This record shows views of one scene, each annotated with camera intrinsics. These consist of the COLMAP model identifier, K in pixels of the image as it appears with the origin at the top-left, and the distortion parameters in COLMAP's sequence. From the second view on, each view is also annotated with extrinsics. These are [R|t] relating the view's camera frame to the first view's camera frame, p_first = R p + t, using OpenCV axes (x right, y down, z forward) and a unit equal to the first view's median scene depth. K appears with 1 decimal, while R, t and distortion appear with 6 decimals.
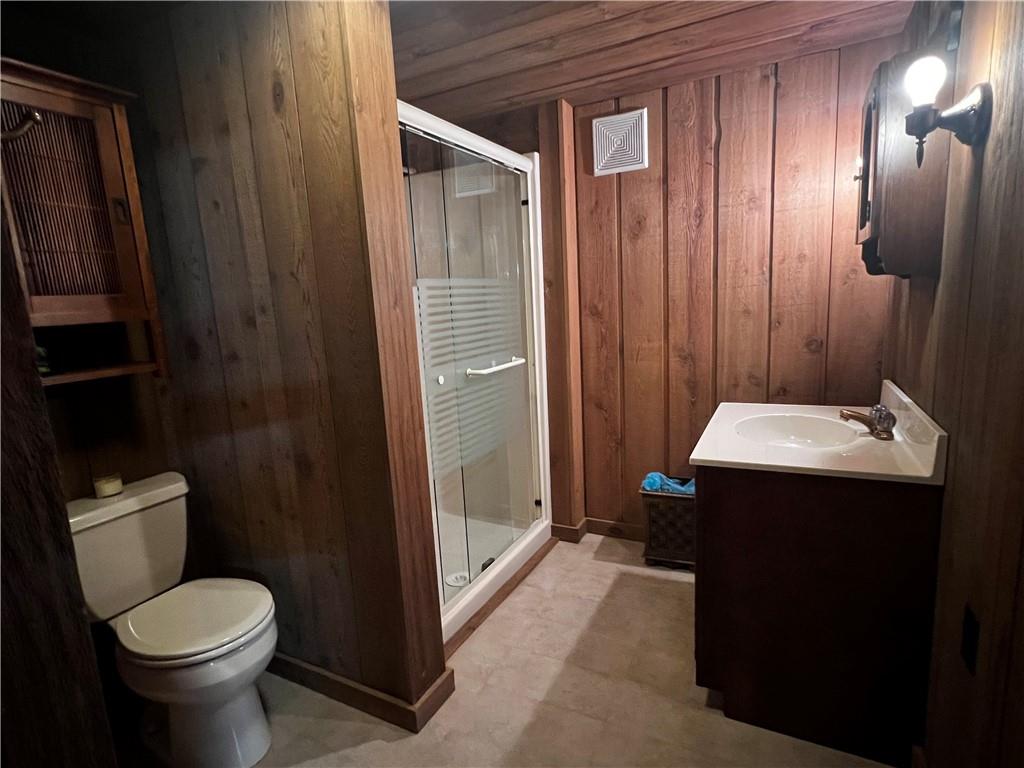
lens RADIAL K [[535.8, 0, 510.9], [0, 535.8, 387.9], [0, 0, 1]] dist [0.002196, 0.000104]
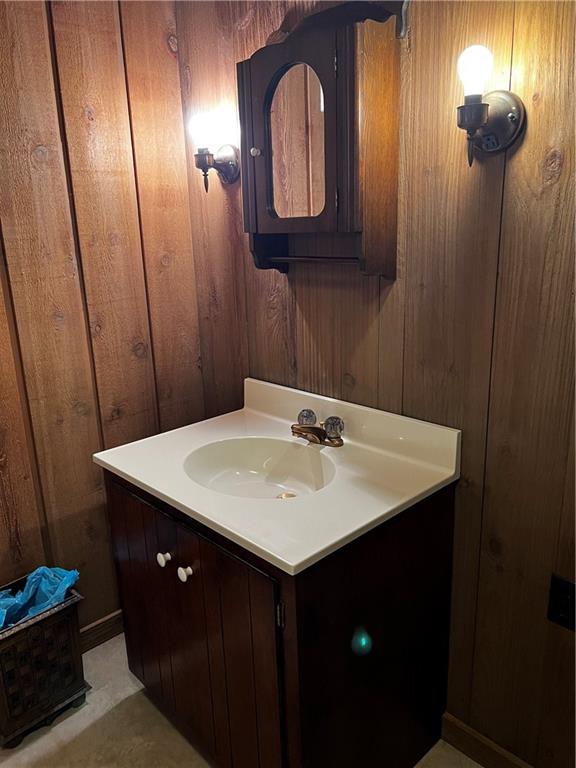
lens RADIAL K [[577.6, 0, 288.1], [0, 577.6, 386.4], [0, 0, 1]] dist [0.045098, -0.049642]
pose [[0.326003, -0.206595, 0.922519, -0.178282], [0.167301, 0.973035, 0.158786, -0.127033], [-0.930448, 0.102574, 0.351776, 0.492100]]
